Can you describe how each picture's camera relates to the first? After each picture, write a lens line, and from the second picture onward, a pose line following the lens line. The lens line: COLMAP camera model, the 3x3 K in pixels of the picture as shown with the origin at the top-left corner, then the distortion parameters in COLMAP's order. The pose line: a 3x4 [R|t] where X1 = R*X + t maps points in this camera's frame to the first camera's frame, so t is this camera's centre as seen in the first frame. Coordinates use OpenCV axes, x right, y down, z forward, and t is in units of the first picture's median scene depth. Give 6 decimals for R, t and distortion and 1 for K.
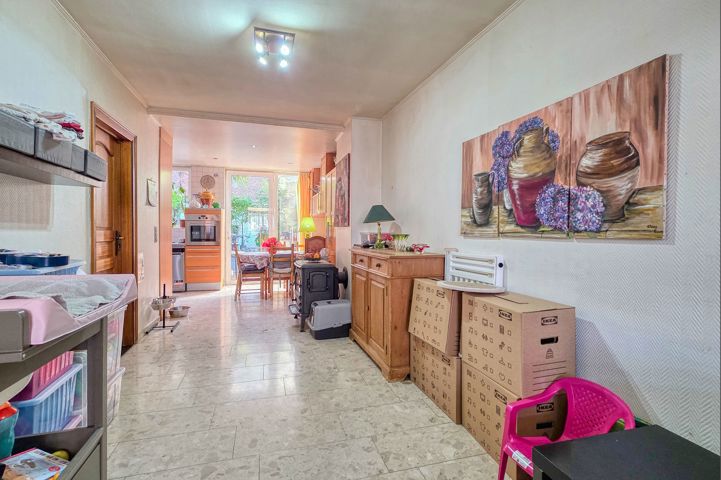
lens RADIAL K [[339.8, 0, 358.4], [0, 339.8, 236.2], [0, 0, 1]] dist [0.000377, 0.000482]
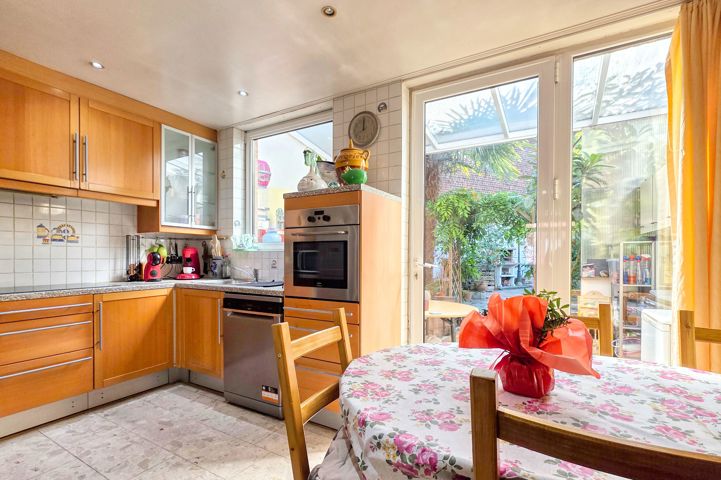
lens RADIAL K [[339.8, 0, 361.0], [0, 339.8, 259.0], [0, 0, 1]] dist [0.000377, 0.000482]
pose [[0.694626, 0.002108, -0.719368, -0.282700], [-0.010301, 0.999922, -0.007017, -0.016500], [0.719298, 0.012284, 0.694593, 1.231671]]
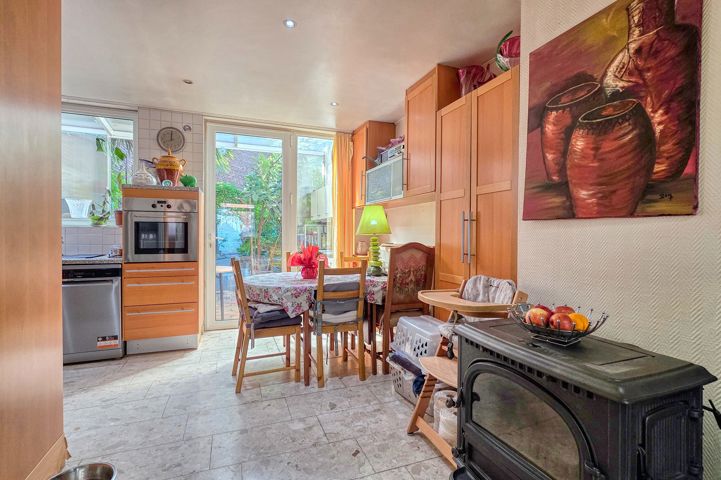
lens RADIAL K [[339.8, 0, 358.5], [0, 339.8, 239.4], [0, 0, 1]] dist [0.000377, 0.000482]
pose [[0.996300, -0.001282, 0.085934, -0.334654], [0.001101, 0.999997, 0.002155, -0.009013], [-0.085936, -0.002053, 0.996299, 0.754858]]
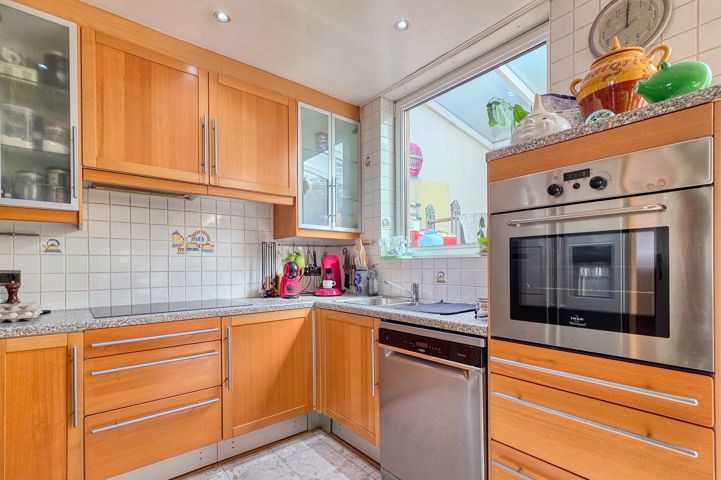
lens RADIAL K [[339.8, 0, 360.7], [0, 339.8, 266.9], [0, 0, 1]] dist [0.000377, 0.000482]
pose [[0.397718, -0.007264, -0.917479, -0.536857], [-0.004734, 0.999939, -0.009968, -0.018052], [0.917495, 0.008308, 0.397659, 1.298420]]
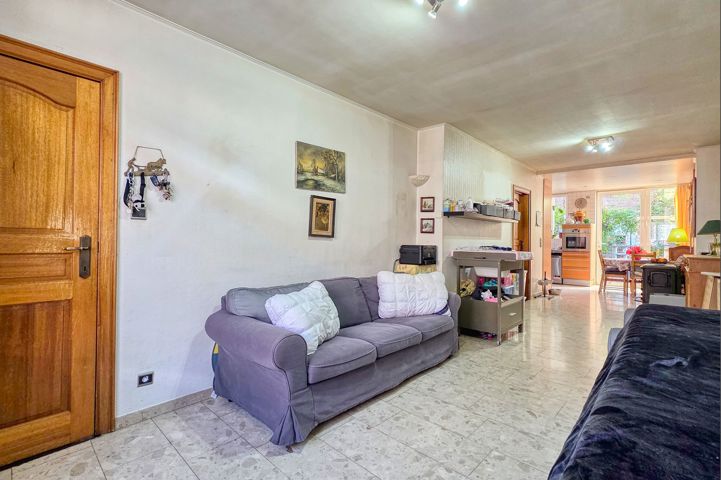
lens RADIAL K [[339.8, 0, 358.7], [0, 339.8, 238.6], [0, 0, 1]] dist [0.000377, 0.000482]
pose [[0.508877, -0.001948, -0.860837, 0.411419], [-0.016801, 0.999785, -0.012193, 0.010904], [0.860675, 0.020668, 0.508735, -0.661126]]
